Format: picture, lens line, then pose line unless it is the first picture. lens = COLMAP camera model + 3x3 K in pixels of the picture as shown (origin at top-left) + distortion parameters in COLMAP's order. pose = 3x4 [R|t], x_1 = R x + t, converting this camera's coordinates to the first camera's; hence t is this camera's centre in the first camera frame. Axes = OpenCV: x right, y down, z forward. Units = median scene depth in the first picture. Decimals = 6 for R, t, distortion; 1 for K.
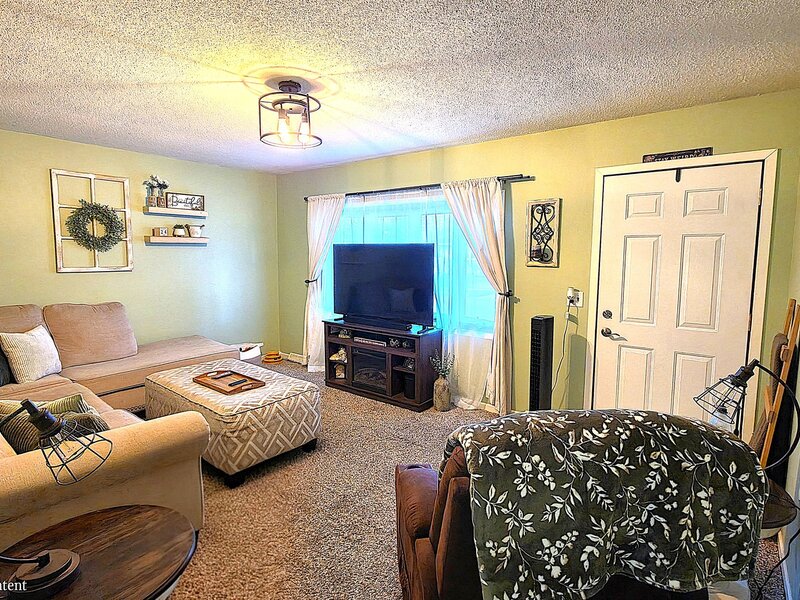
lens RADIAL K [[422.7, 0, 405.5], [0, 422.7, 298.0], [0, 0, 1]] dist [-0.001399, 0.000007]
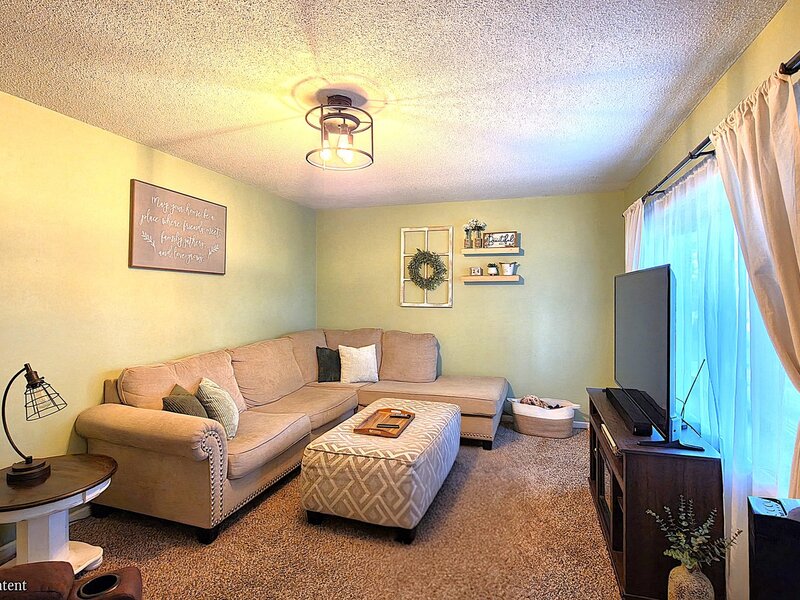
lens RADIAL K [[422.7, 0, 400.9], [0, 422.7, 296.8], [0, 0, 1]] dist [-0.001399, 0.000007]
pose [[0.351001, 0.003219, -0.936370, 0.378443], [-0.103682, 0.993979, -0.035449, -0.041341], [0.930617, 0.109528, 0.349221, 0.519070]]
